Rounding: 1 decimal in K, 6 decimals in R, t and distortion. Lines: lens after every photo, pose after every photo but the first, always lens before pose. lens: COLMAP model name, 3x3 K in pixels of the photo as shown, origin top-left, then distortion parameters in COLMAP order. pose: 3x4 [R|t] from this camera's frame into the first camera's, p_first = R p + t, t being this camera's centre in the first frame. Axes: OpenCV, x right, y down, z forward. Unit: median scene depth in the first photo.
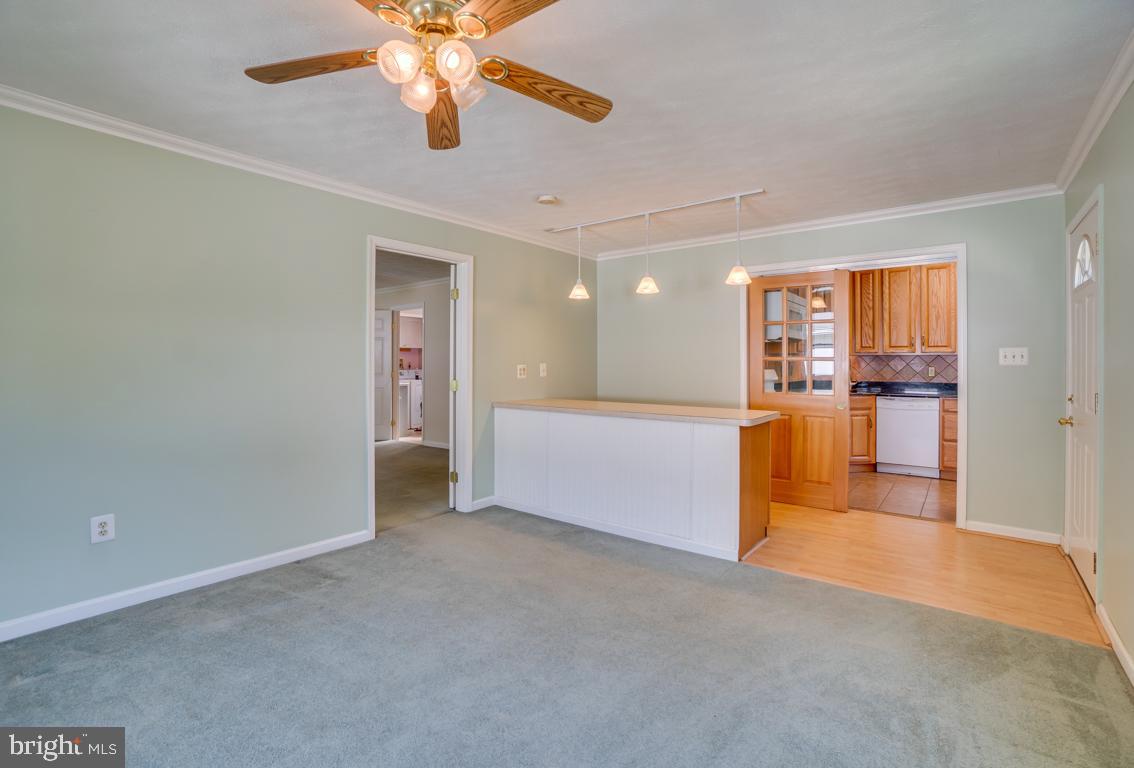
lens RADIAL K [[516.6, 0, 581.8], [0, 516.6, 372.6], [0, 0, 1]] dist [-0.034551, 0.000347]
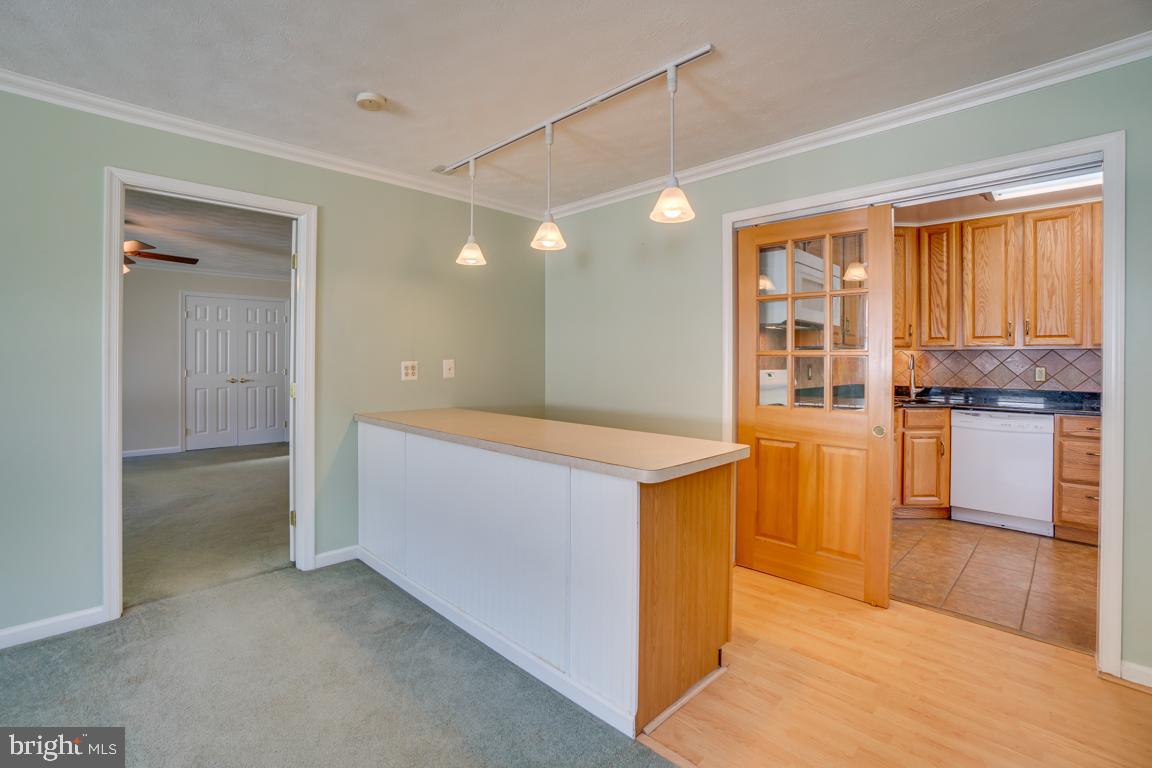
lens RADIAL K [[525.7, 0, 572.0], [0, 525.7, 370.5], [0, 0, 1]] dist [-0.061207, 0.024290]
pose [[0.990797, 0.006097, -0.135218, 0.210976], [-0.006056, 0.999981, 0.000722, -0.004311], [0.135220, 0.000104, 0.990816, 0.320852]]
